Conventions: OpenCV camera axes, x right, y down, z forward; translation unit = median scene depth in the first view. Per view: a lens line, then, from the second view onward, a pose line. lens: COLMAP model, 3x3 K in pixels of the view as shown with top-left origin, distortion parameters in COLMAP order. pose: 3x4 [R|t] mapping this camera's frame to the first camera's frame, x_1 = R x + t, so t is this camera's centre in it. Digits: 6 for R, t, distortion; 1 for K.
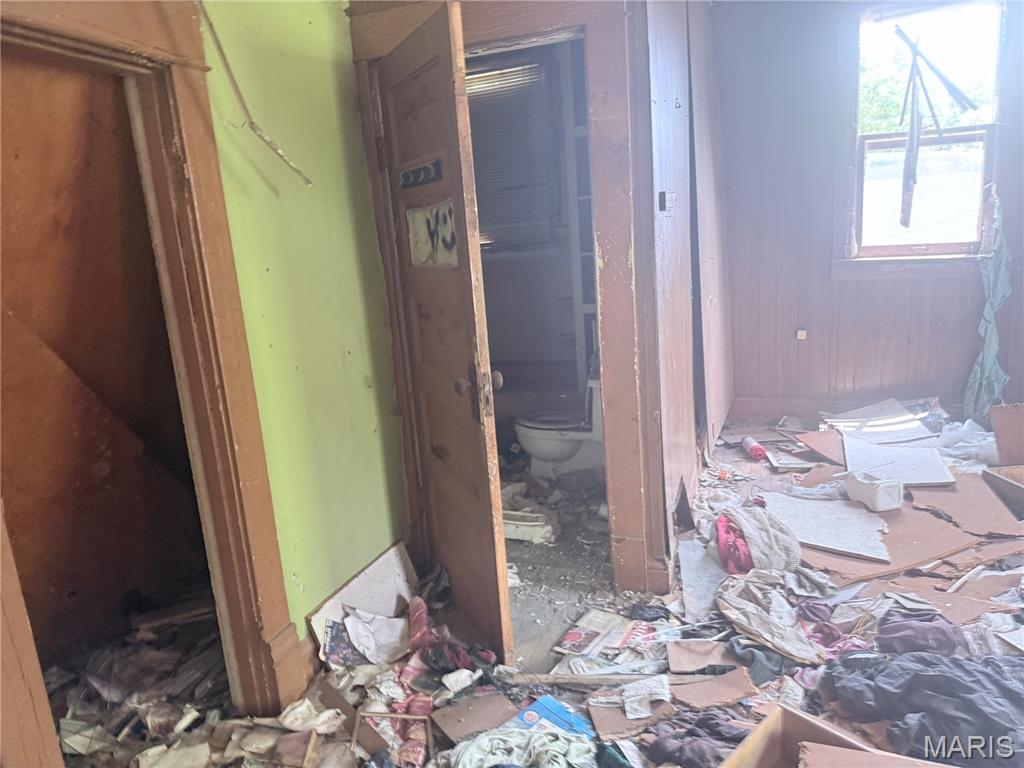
lens RADIAL K [[732.4, 0, 515.9], [0, 732.4, 380.7], [0, 0, 1]] dist [-0.003582, -0.003383]
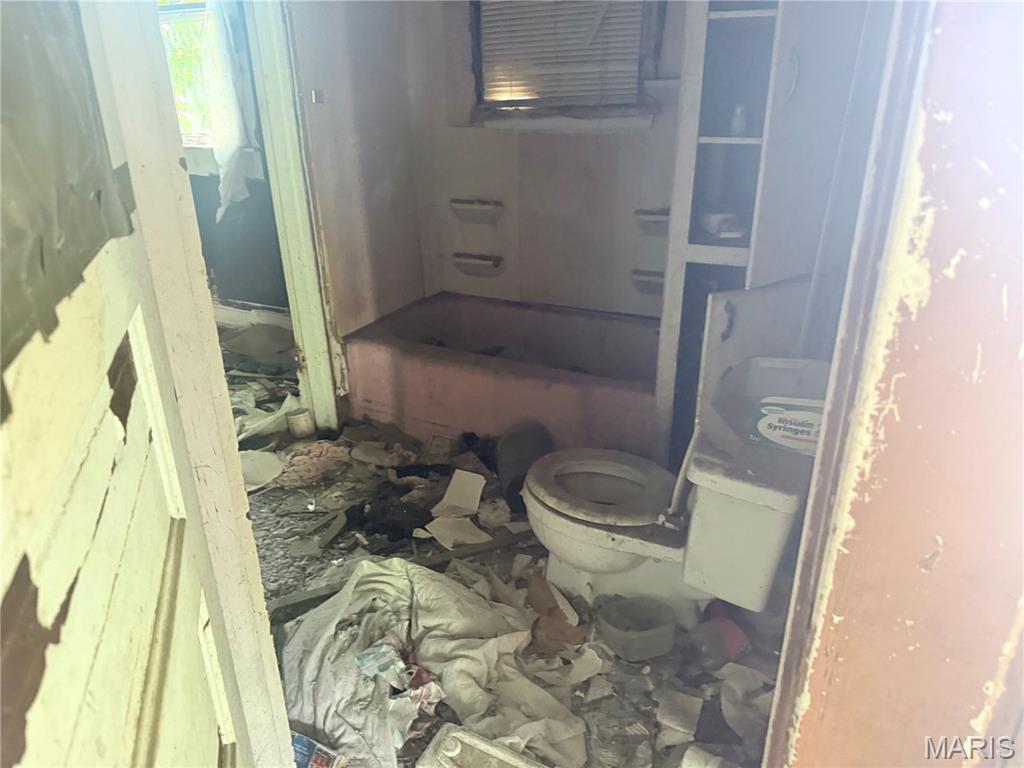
lens RADIAL K [[718.9, 0, 515.0], [0, 718.9, 369.0], [0, 0, 1]] dist [0.096590, -0.142850]
pose [[0.992151, 0.103805, -0.069718, 0.006709], [-0.089875, 0.979627, 0.179594, -0.038311], [0.086940, -0.171919, 0.981267, 0.188147]]
